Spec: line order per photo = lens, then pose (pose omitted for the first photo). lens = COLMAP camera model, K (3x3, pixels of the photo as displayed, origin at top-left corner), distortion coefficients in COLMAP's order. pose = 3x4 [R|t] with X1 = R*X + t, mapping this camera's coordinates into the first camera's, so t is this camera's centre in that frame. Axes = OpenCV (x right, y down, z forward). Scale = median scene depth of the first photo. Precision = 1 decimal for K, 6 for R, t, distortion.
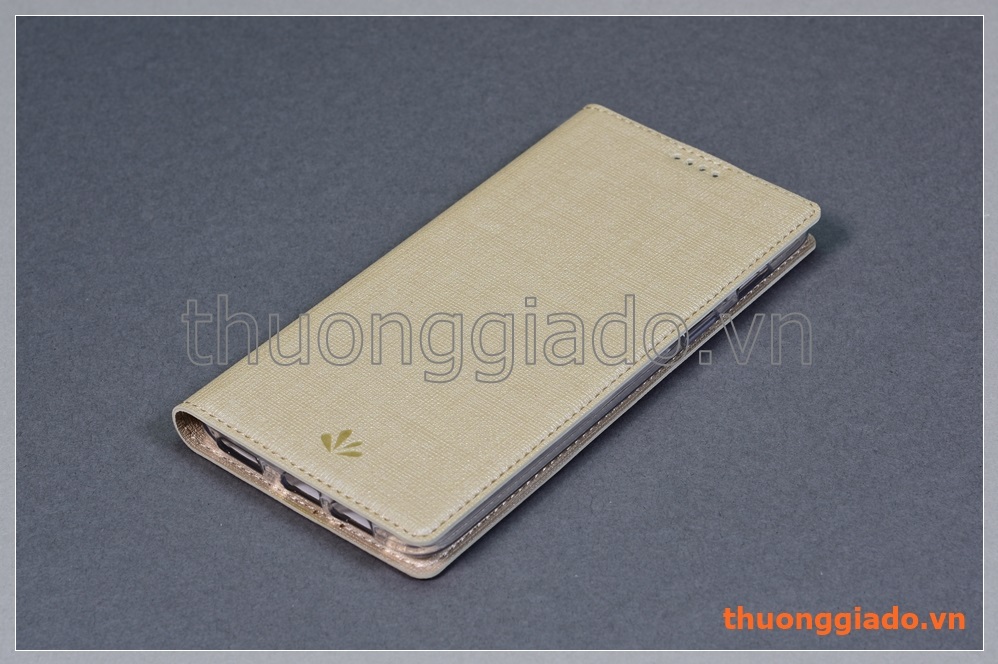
lens RADIAL K [[2568.3, 0, 502.8], [0, 2568.3, 335.7], [0, 0, 1]] dist [-0.006371, 0.000000]
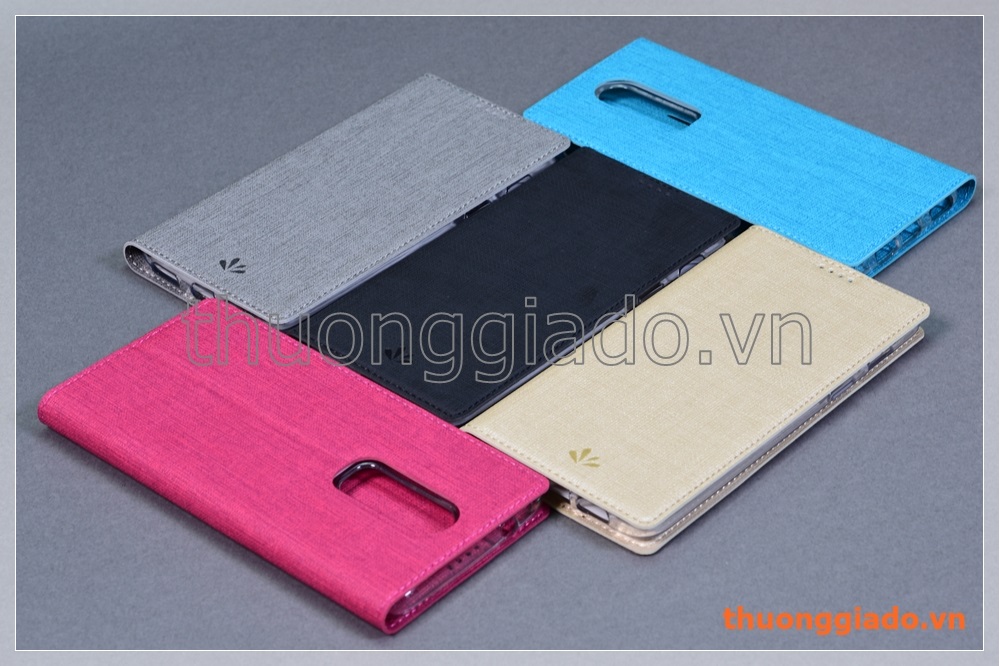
lens RADIAL K [[2573.5, 0, 499.4], [0, 2573.5, 329.1], [0, 0, 1]] dist [-0.006371, 0.000000]
pose [[0.996311, -0.019320, 0.083610, -0.101297], [0.024709, 0.997650, -0.063913, 0.047118], [-0.082179, 0.065744, 0.994447, -0.344441]]
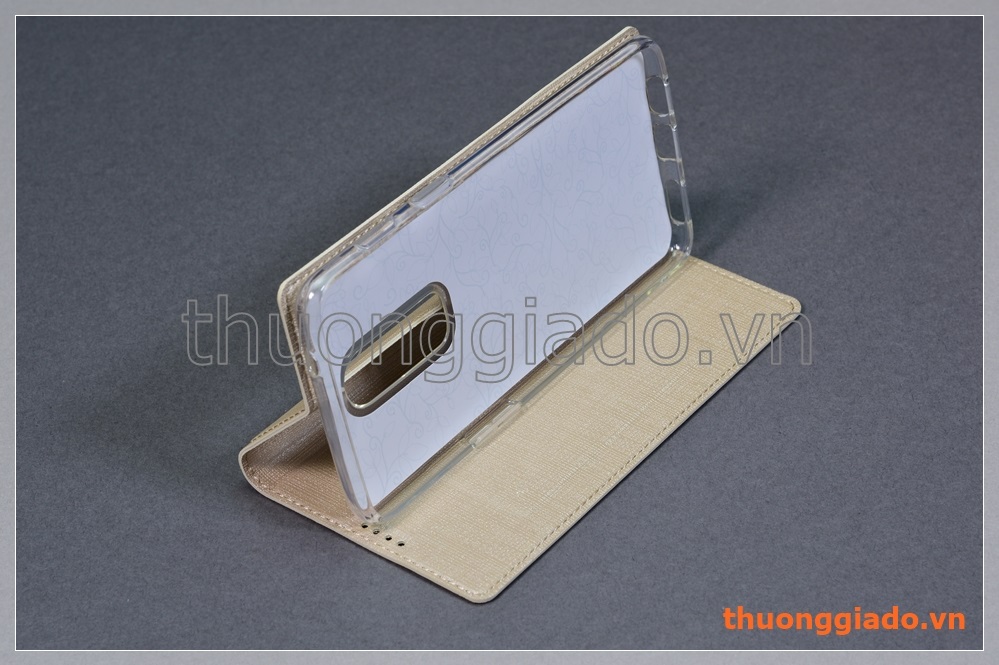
lens RADIAL K [[2570.9, 0, 495.7], [0, 2570.9, 330.0], [0, 0, 1]] dist [-0.006371, 0.000000]
pose [[0.998977, -0.015221, 0.042580, -0.021868], [0.016814, 0.999162, -0.037320, 0.008833], [-0.041976, 0.037998, 0.998396, -0.131126]]
